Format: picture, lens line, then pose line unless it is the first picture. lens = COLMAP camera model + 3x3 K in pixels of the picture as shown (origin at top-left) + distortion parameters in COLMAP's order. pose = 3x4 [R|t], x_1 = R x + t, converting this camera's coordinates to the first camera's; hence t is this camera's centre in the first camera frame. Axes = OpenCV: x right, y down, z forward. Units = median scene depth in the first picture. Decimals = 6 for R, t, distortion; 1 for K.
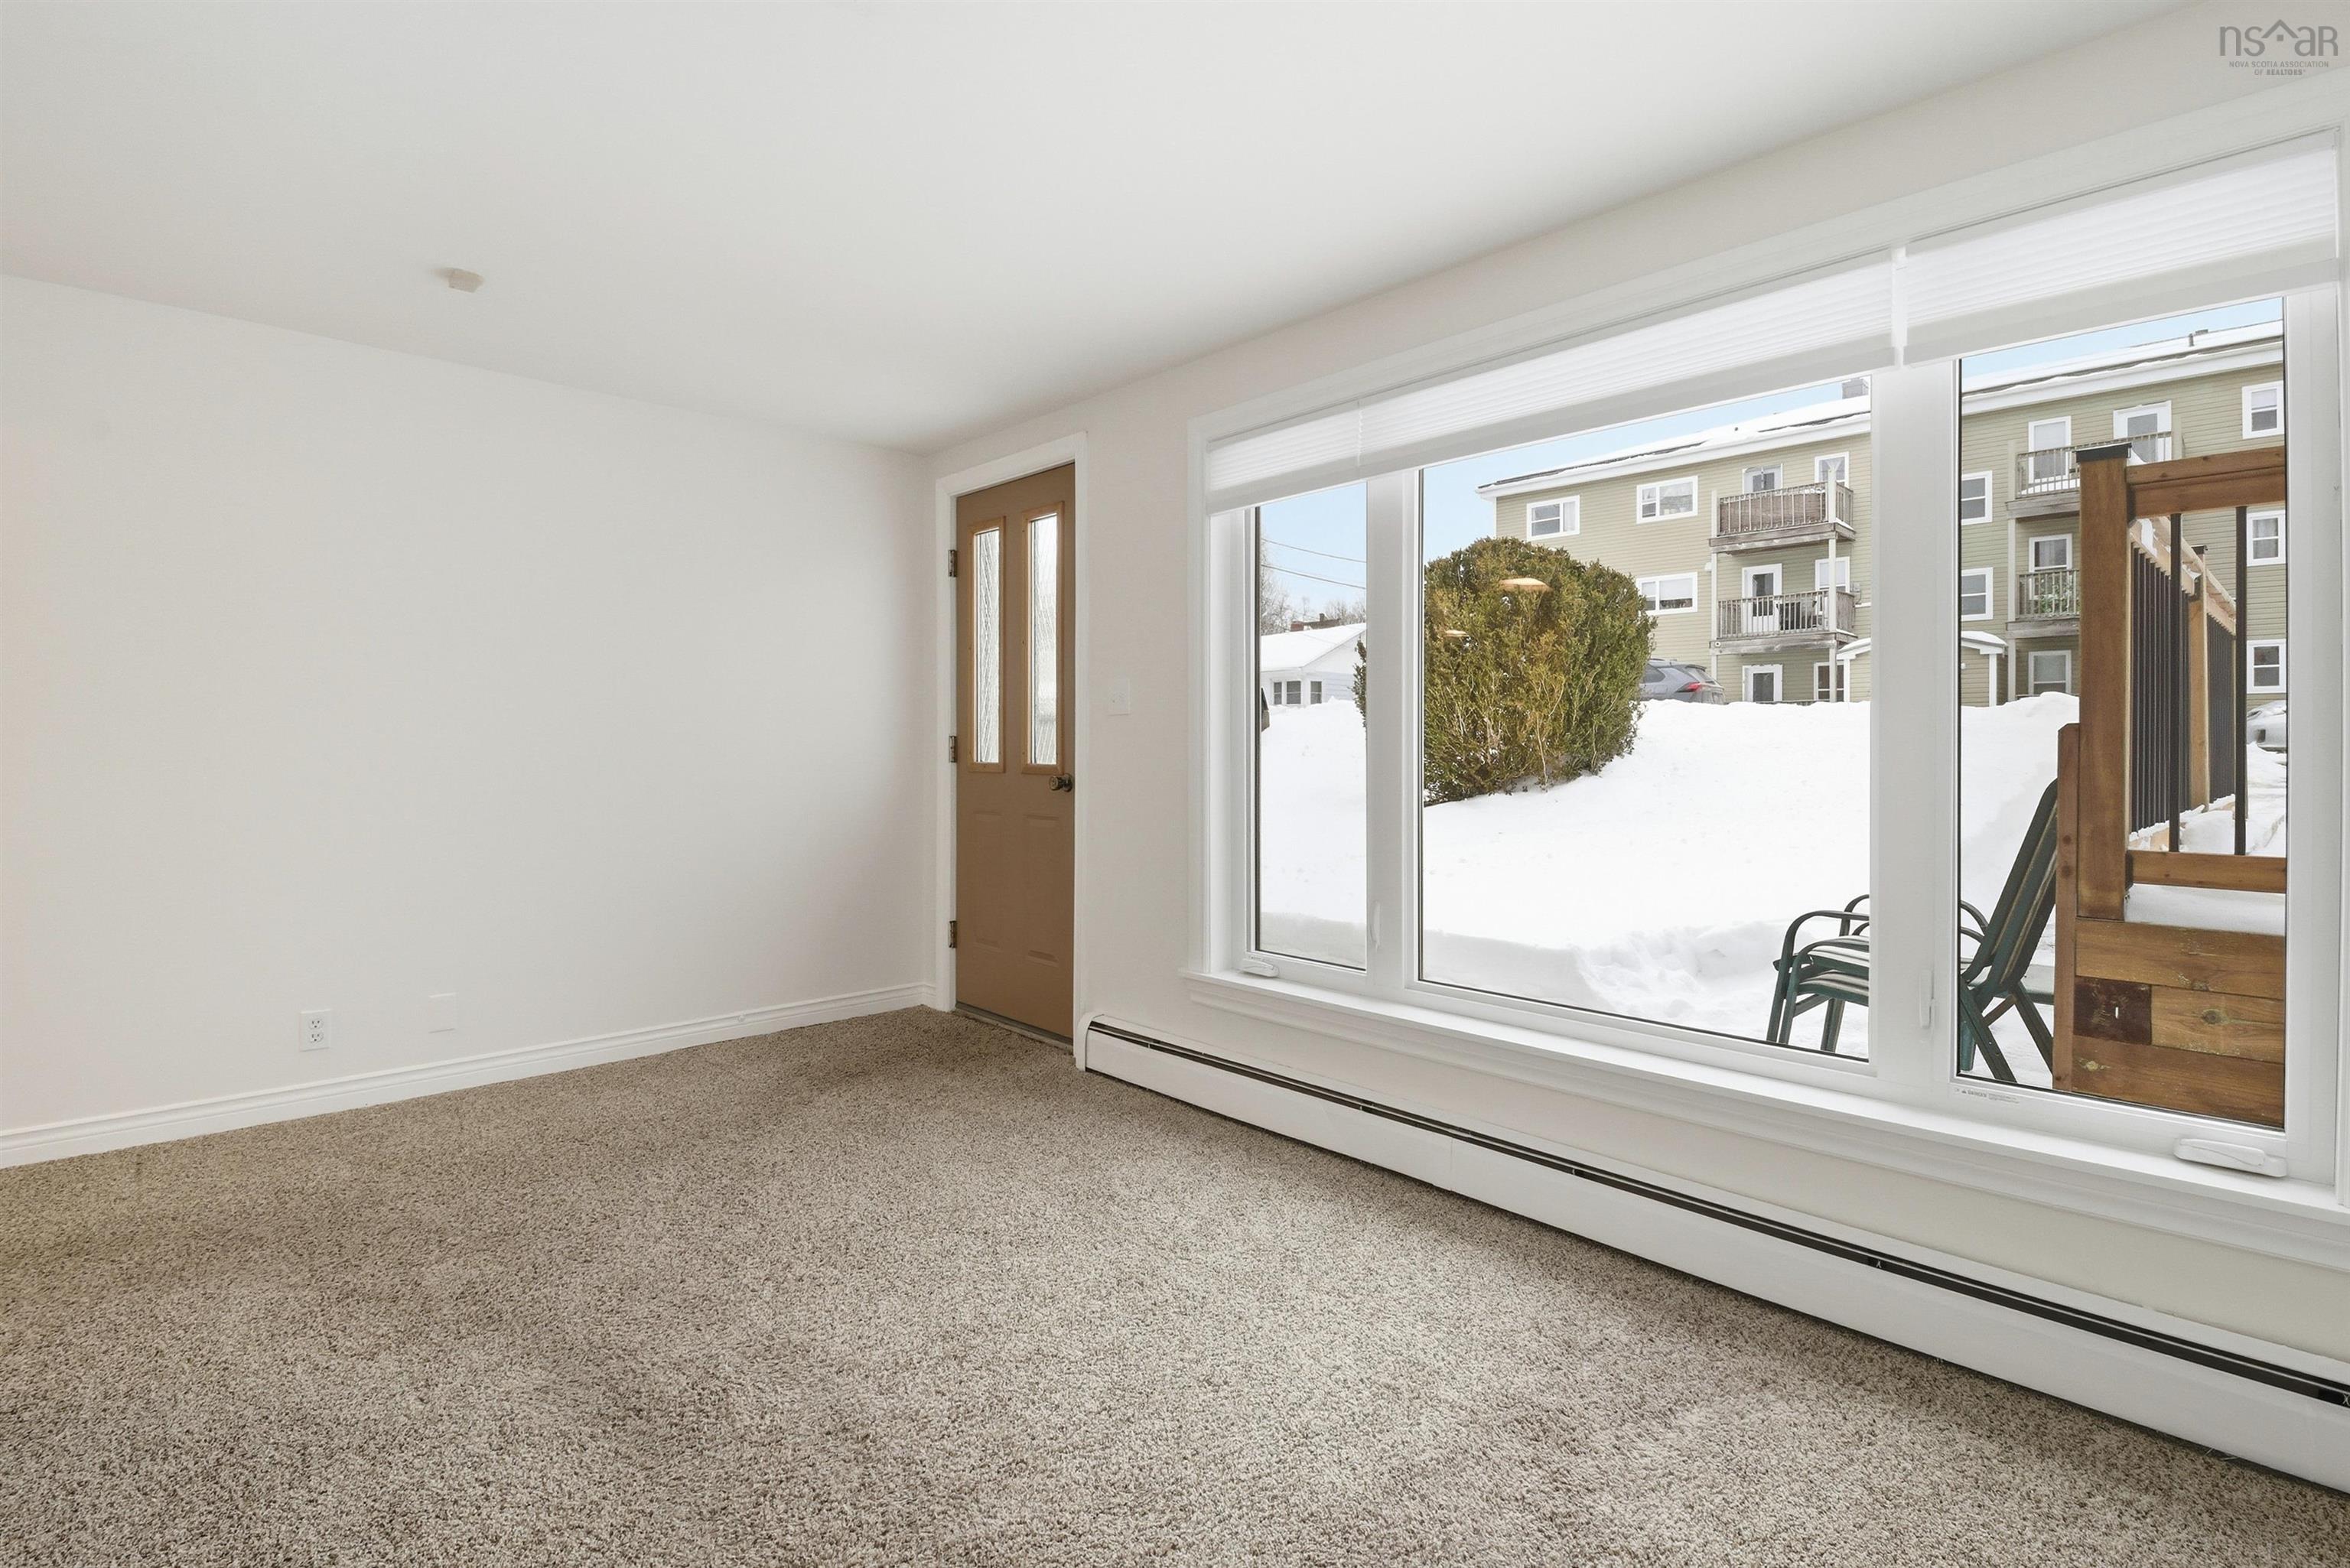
lens RADIAL K [[1113.0, 0, 1163.7], [0, 1113.0, 753.8], [0, 0, 1]] dist [-0.015748, -0.000660]
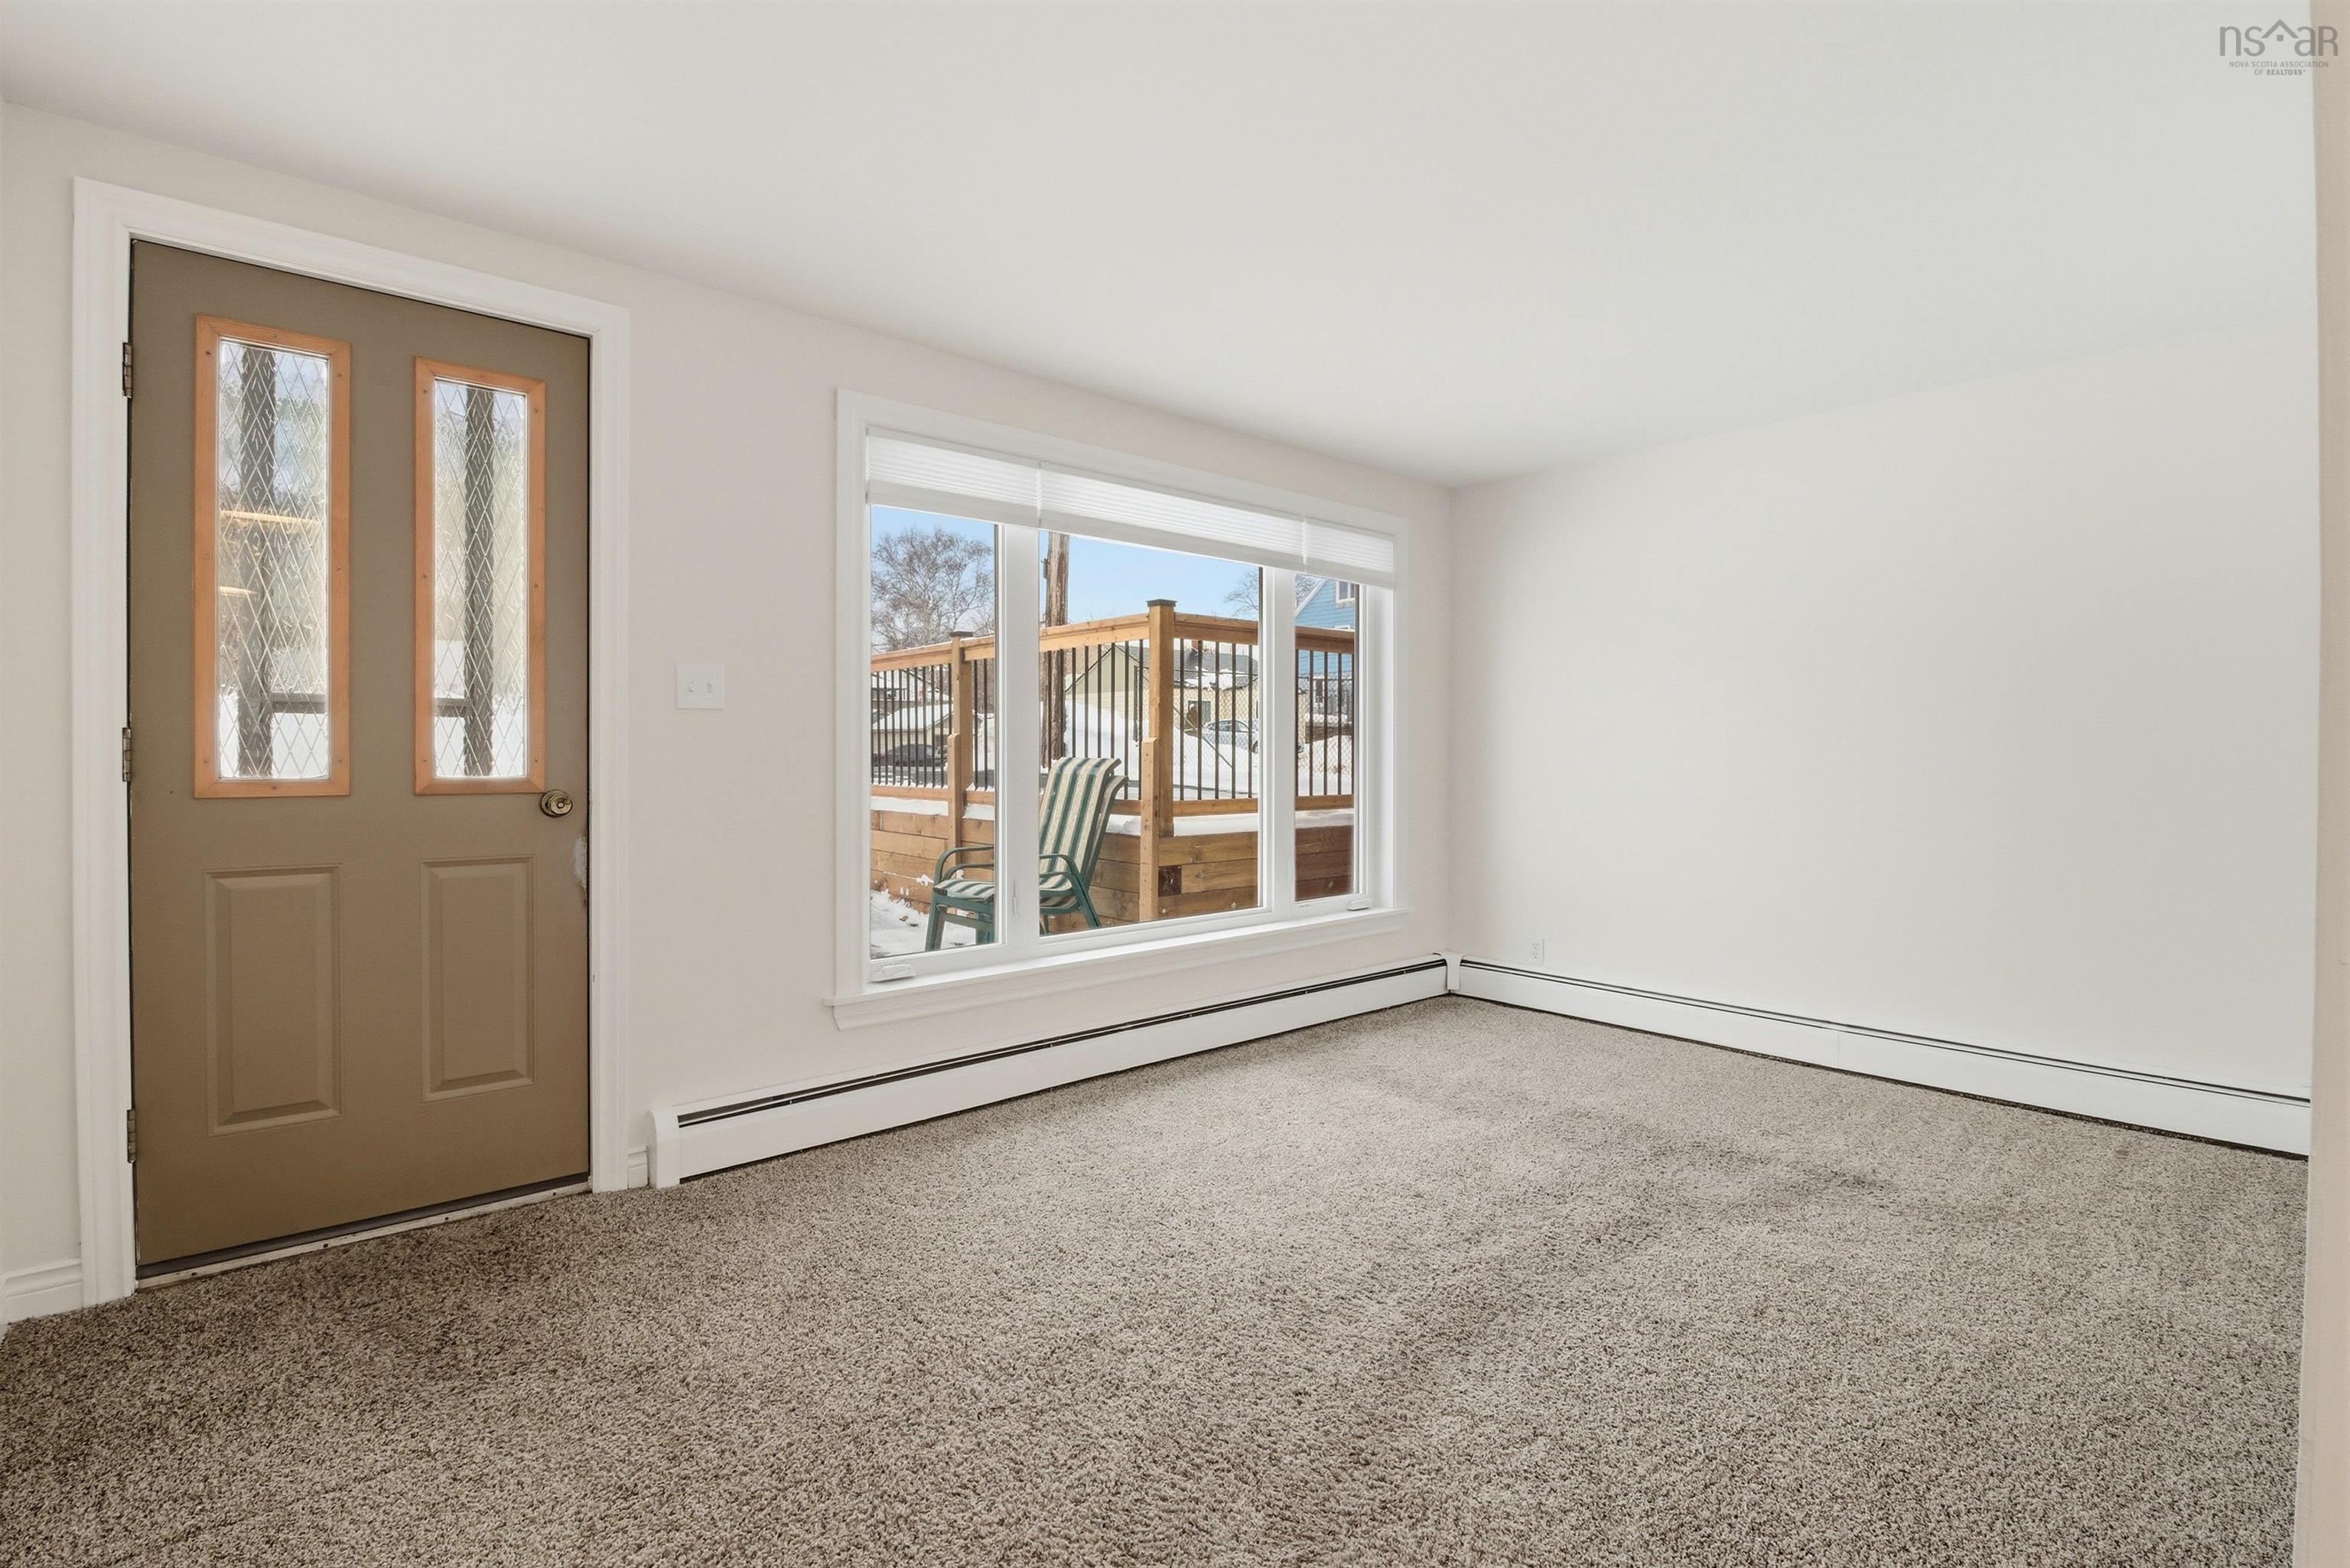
lens RADIAL K [[1113.0, 0, 1163.7], [0, 1113.0, 753.8], [0, 0, 1]] dist [-0.015748, -0.000660]
pose [[0.017750, 0.000879, 0.999842, -0.772326], [0.009936, 0.999950, -0.001056, 0.000914], [-0.999793, 0.009953, 0.017740, 0.633451]]
